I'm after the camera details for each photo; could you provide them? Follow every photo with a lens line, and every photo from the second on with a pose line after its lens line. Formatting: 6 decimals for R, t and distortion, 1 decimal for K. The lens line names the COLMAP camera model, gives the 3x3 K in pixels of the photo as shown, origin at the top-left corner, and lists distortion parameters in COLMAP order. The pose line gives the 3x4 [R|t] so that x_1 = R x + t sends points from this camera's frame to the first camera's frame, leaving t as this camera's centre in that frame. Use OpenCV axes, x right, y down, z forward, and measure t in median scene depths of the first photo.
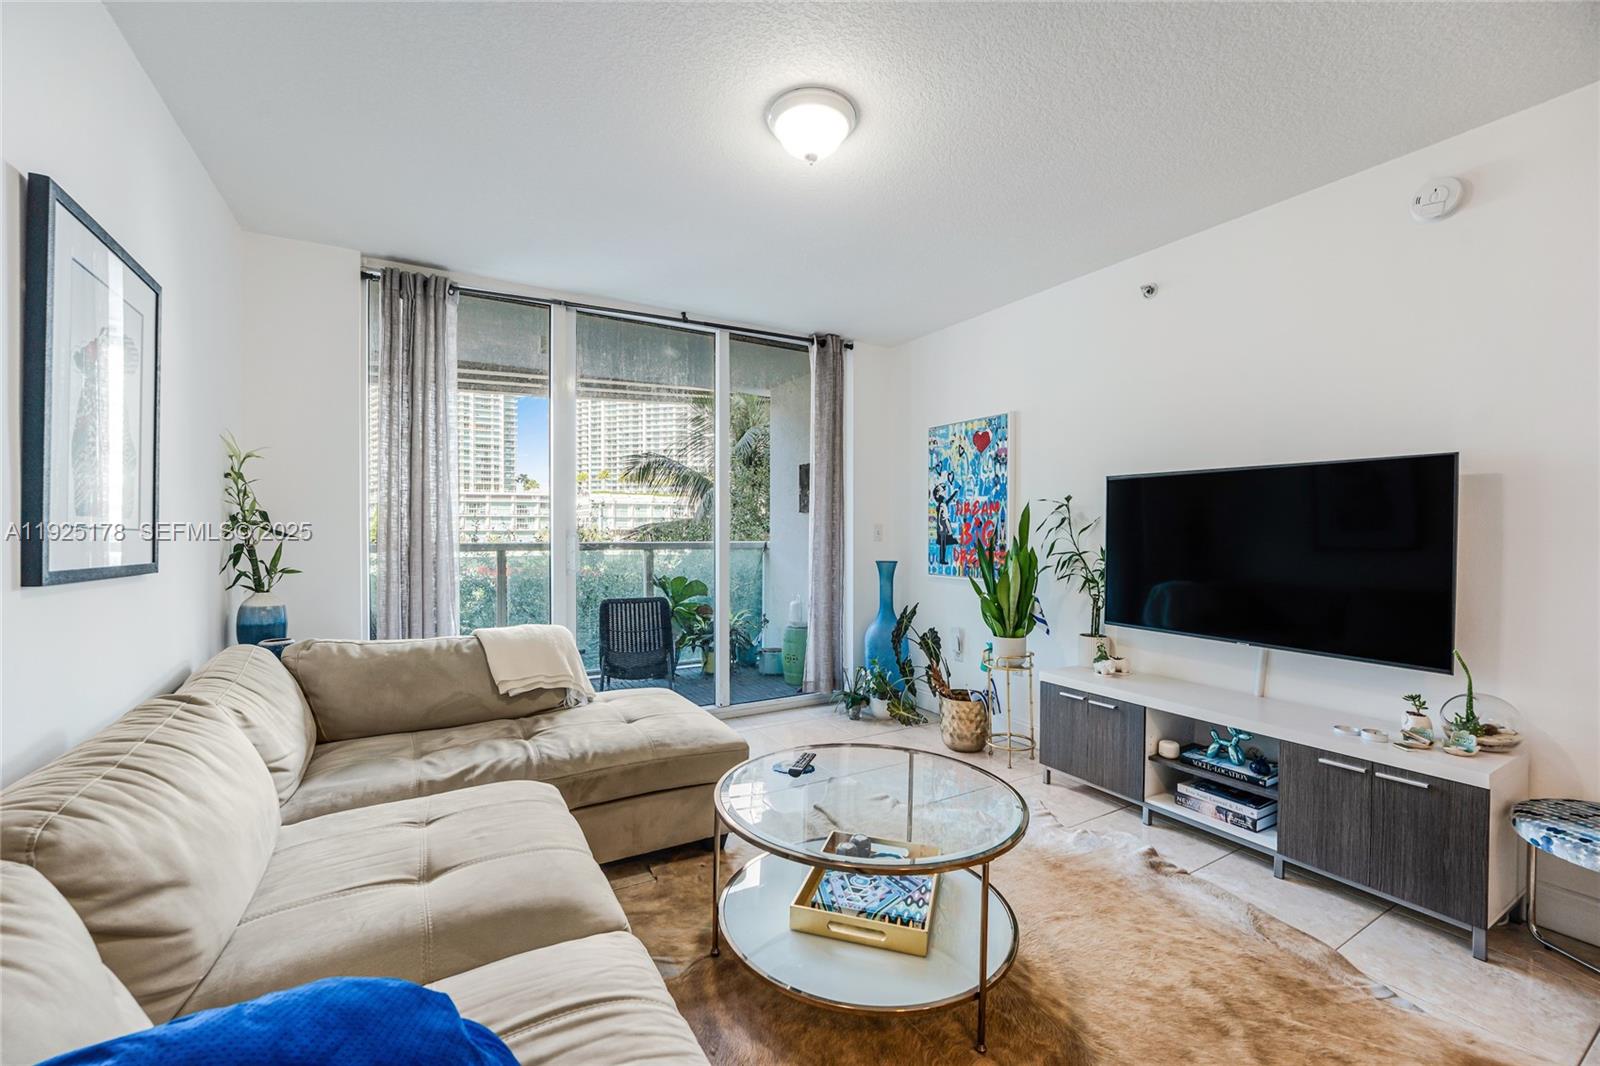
lens RADIAL K [[643.6, 0, 794.4], [0, 643.6, 539.6], [0, 0, 1]] dist [-0.019468, -0.000212]
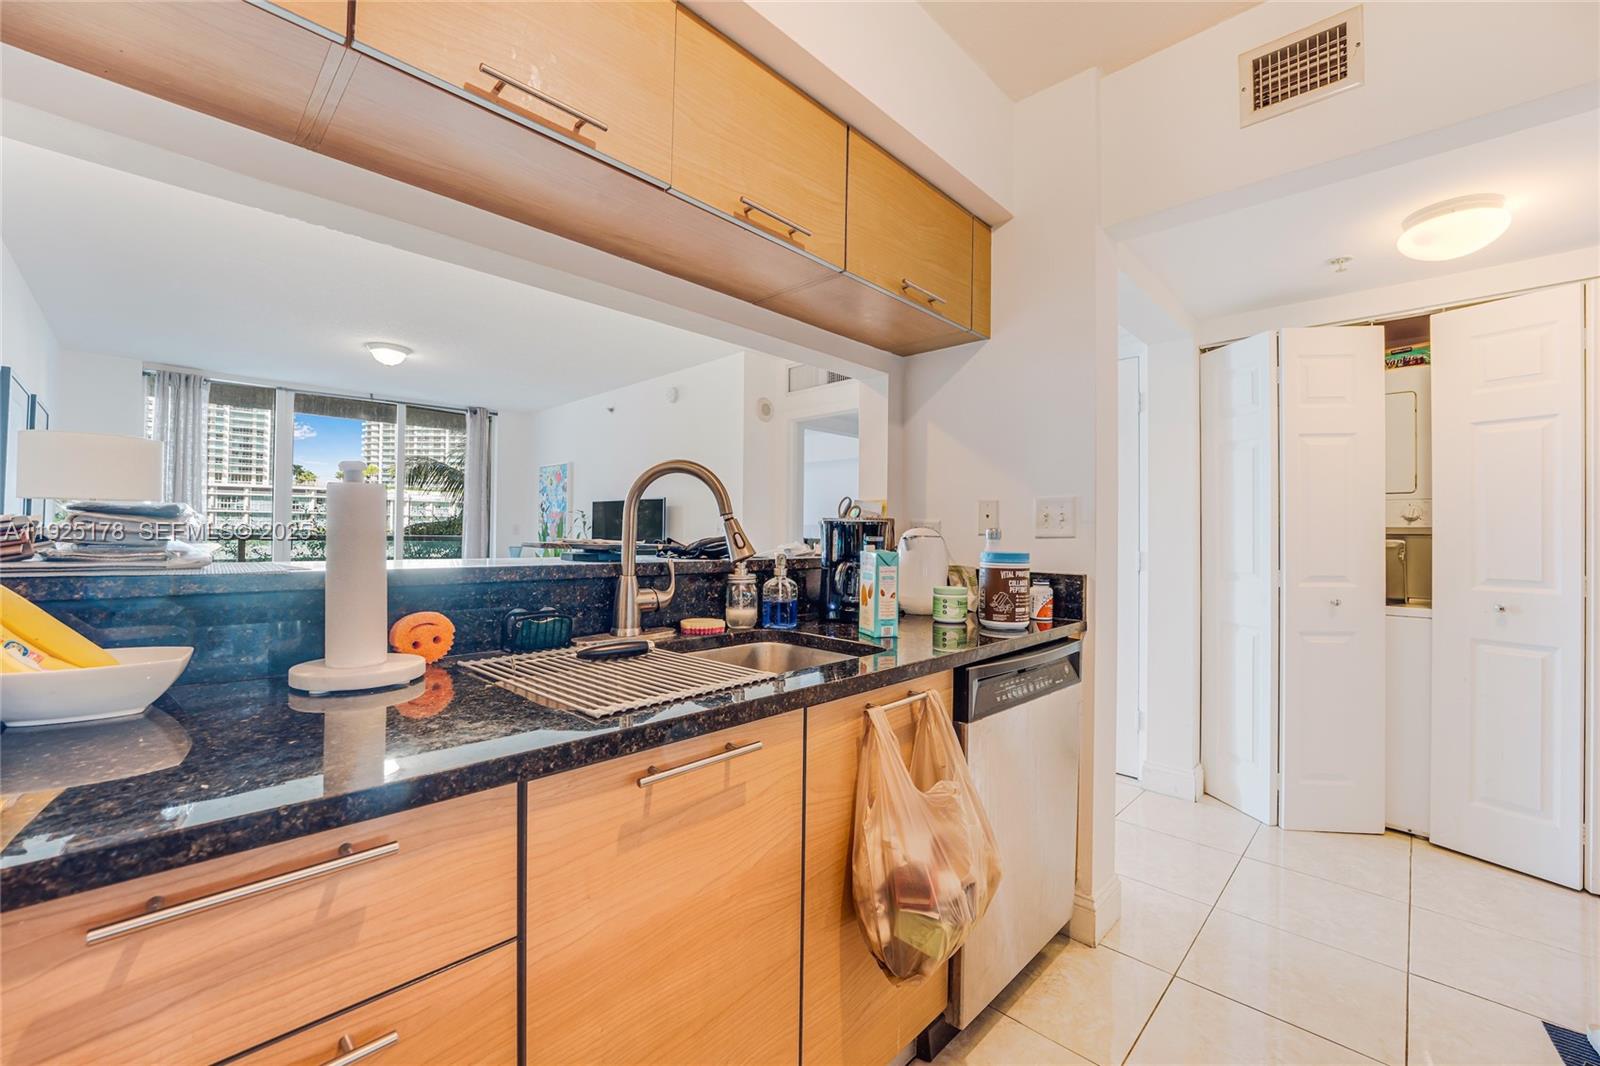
lens RADIAL K [[645.5, 0, 794.5], [0, 645.5, 530.3], [0, 0, 1]] dist [-0.024676, 0.005598]
pose [[0.965066, 0.010654, 0.261790, 0.451972], [-0.005733, 0.999792, -0.019551, 0.022281], [-0.261944, 0.017367, 0.964927, -0.865610]]
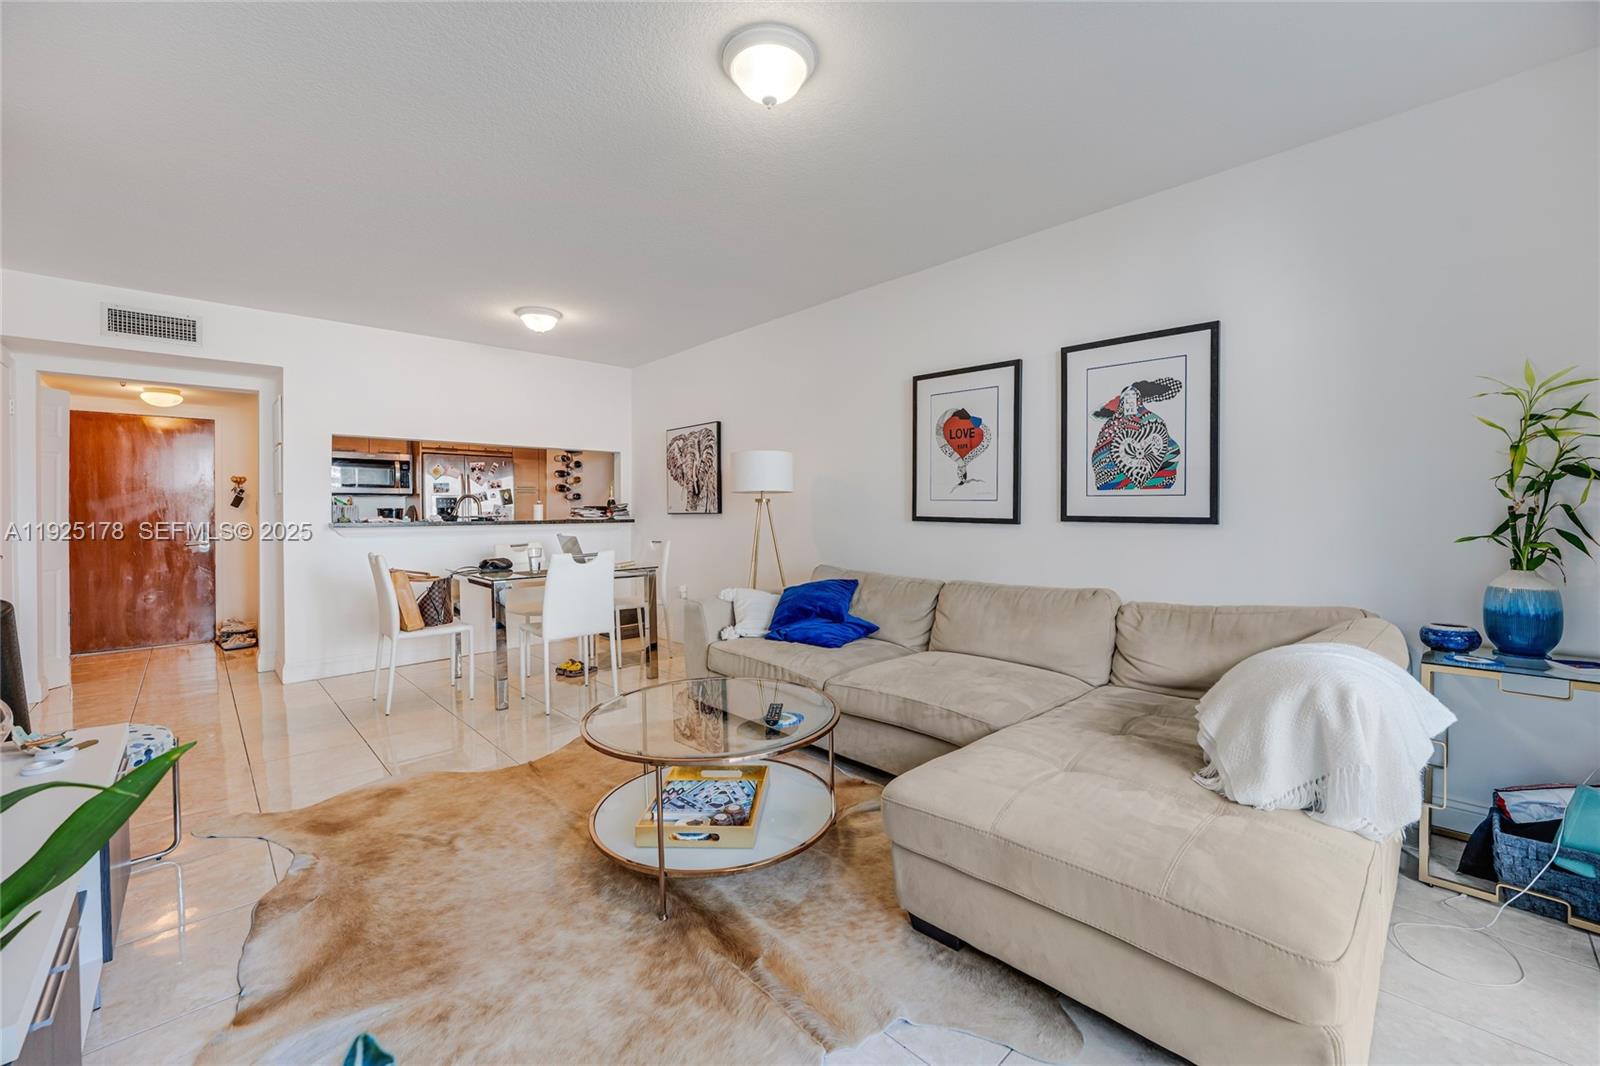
lens RADIAL K [[643.0, 0, 797.4], [0, 643.0, 518.0], [0, 0, 1]] dist [-0.017362, 0.000169]
pose [[-0.972736, 0.006576, -0.231821, 0.111080], [0.002240, 0.999818, 0.018966, 0.003928], [0.231904, 0.017929, -0.972574, 1.028843]]
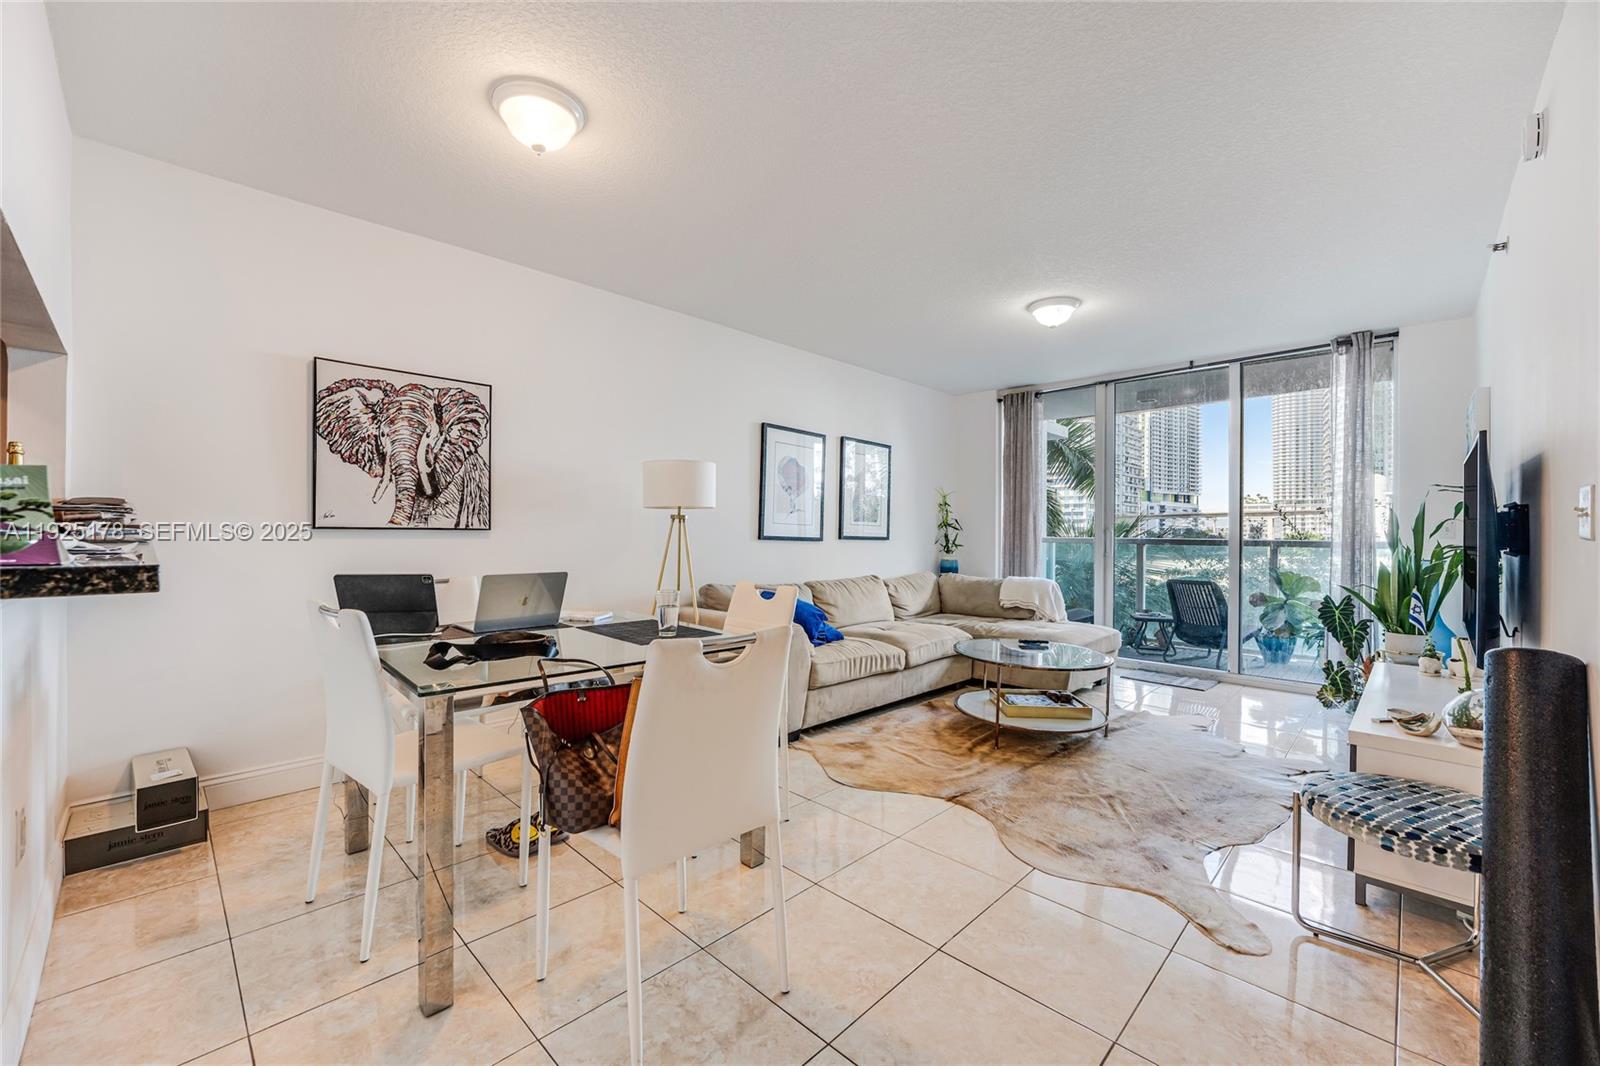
lens RADIAL K [[639.9, 0, 793.4], [0, 639.9, 531.6], [0, 0, 1]] dist [-0.016620, -0.000017]
pose [[0.264421, -0.001522, -0.964406, 0.868621], [-0.019571, 0.999784, -0.006944, 0.019526], [0.964209, 0.020711, 0.264334, -0.122169]]
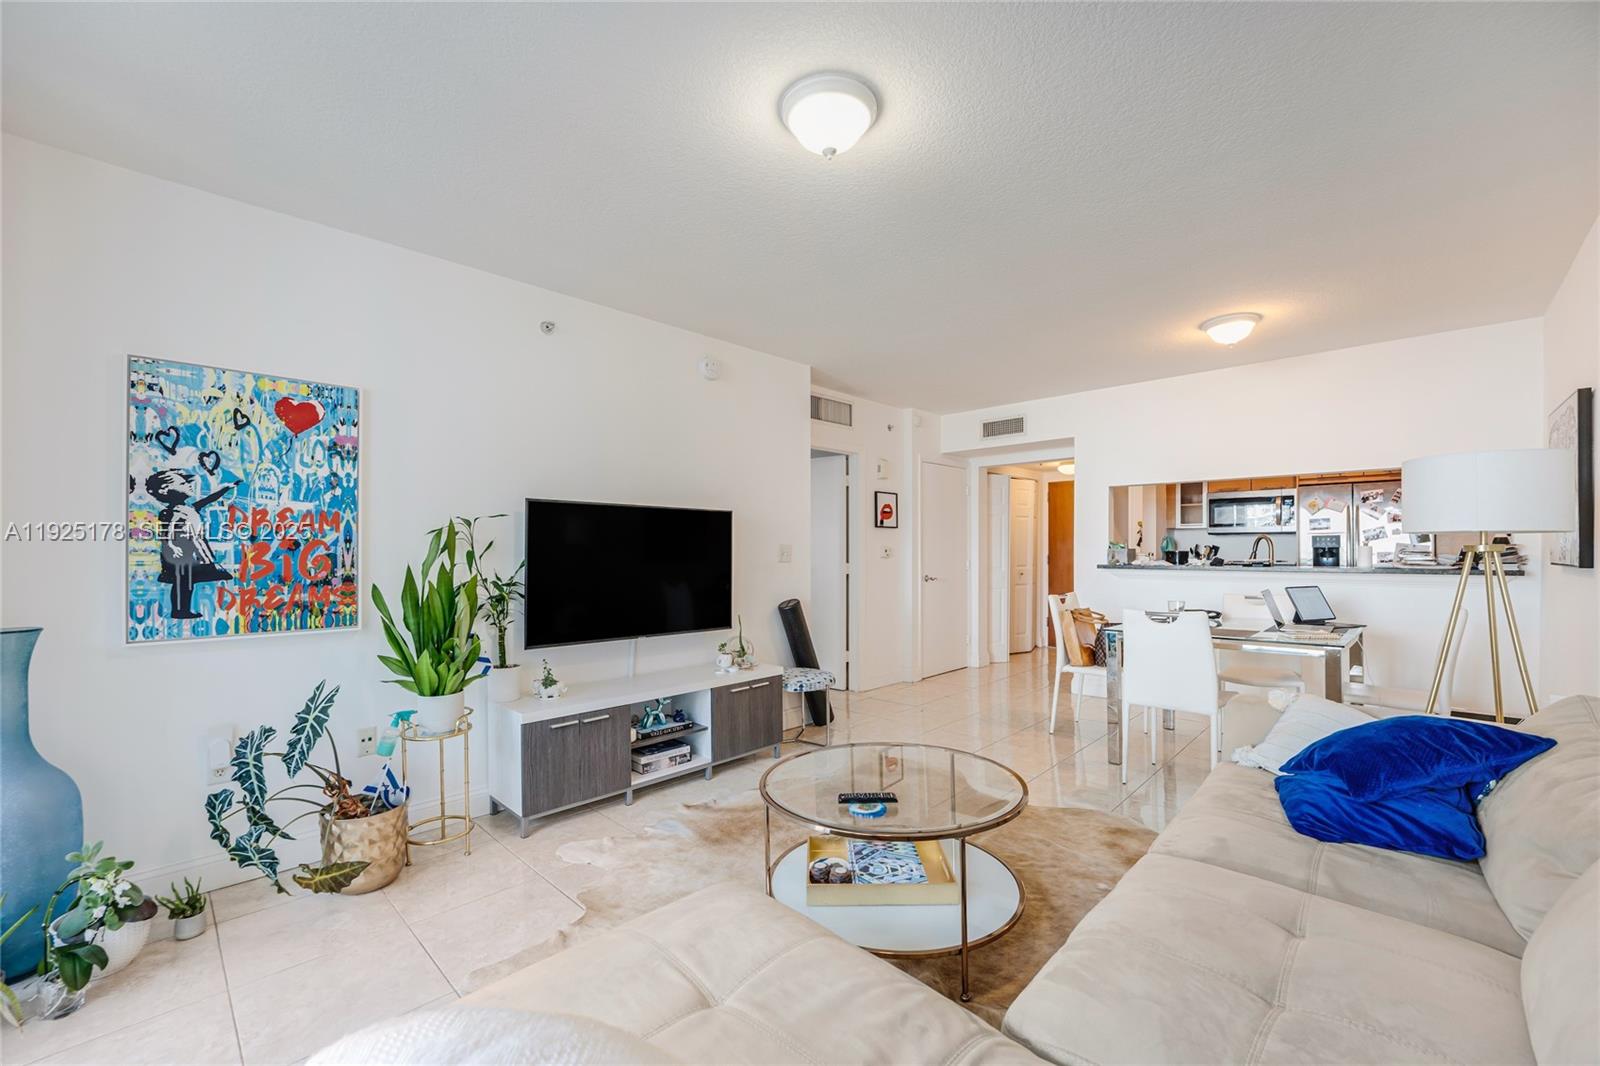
lens RADIAL K [[644.7, 0, 799.2], [0, 644.7, 549.3], [0, 0, 1]] dist [-0.017374, 0.000043]
pose [[-0.270997, -0.002119, 0.962578, -0.449986], [0.015246, 0.999863, 0.006494, -0.016608], [-0.962459, 0.016436, -0.270927, 0.686030]]
